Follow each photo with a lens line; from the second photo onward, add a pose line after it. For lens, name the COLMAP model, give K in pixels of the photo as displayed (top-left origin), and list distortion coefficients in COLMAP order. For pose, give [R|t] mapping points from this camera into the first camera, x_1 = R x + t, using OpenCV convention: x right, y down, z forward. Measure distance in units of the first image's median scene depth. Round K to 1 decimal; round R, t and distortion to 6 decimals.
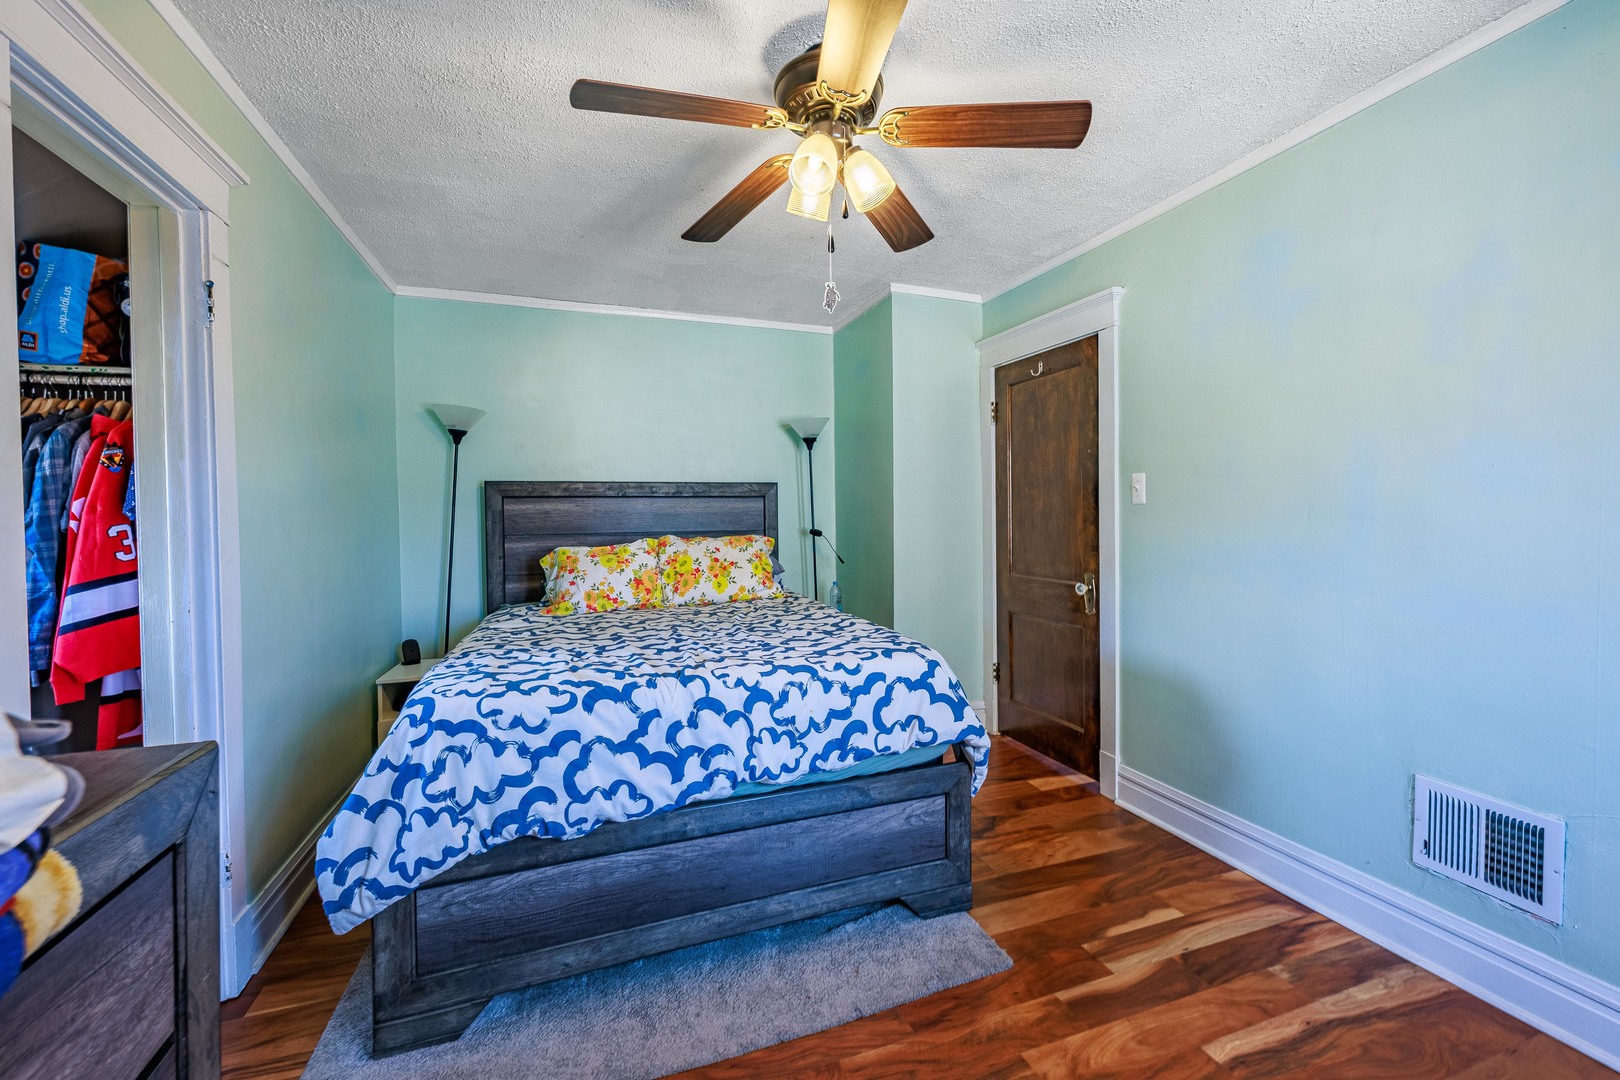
lens RADIAL K [[654.7, 0, 808.4], [0, 654.7, 530.5], [0, 0, 1]] dist [0.007712, -0.000922]
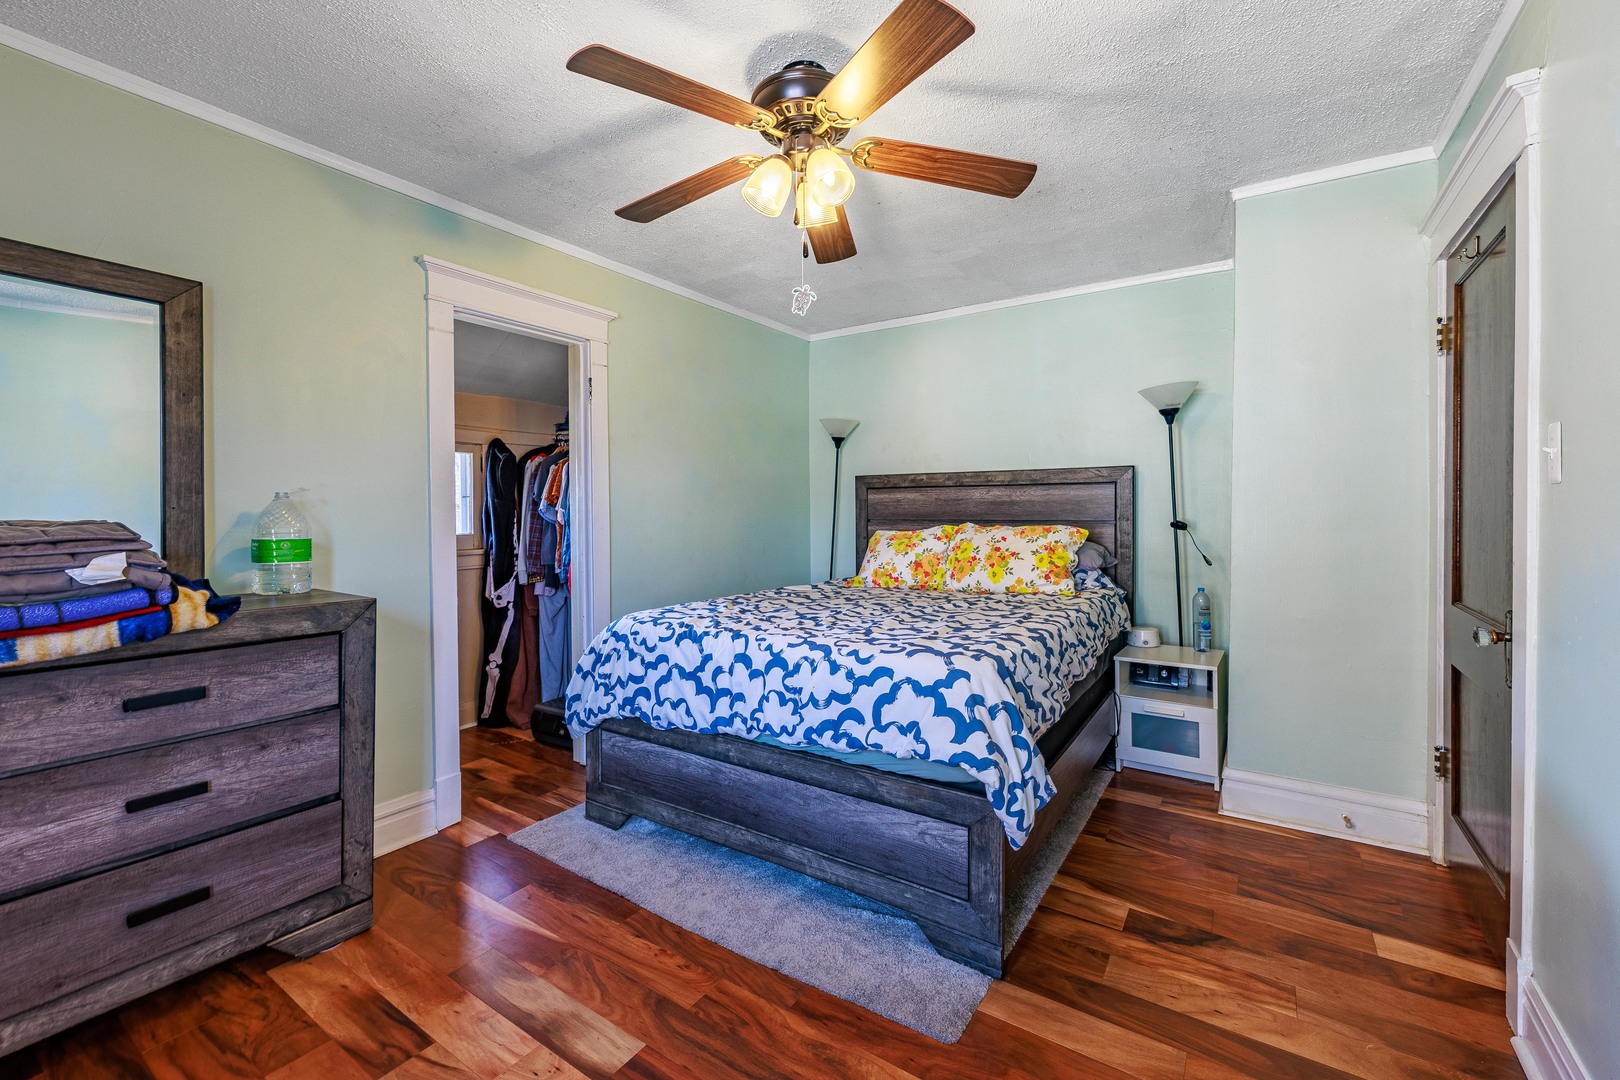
lens RADIAL K [[654.7, 0, 835.8], [0, 654.7, 524.9], [0, 0, 1]] dist [0.007712, -0.000922]
pose [[0.609854, 0.026695, -0.792064, 0.860187], [-0.018050, 0.999641, 0.019794, -0.011469], [0.792308, 0.002225, 0.610117, 0.369310]]
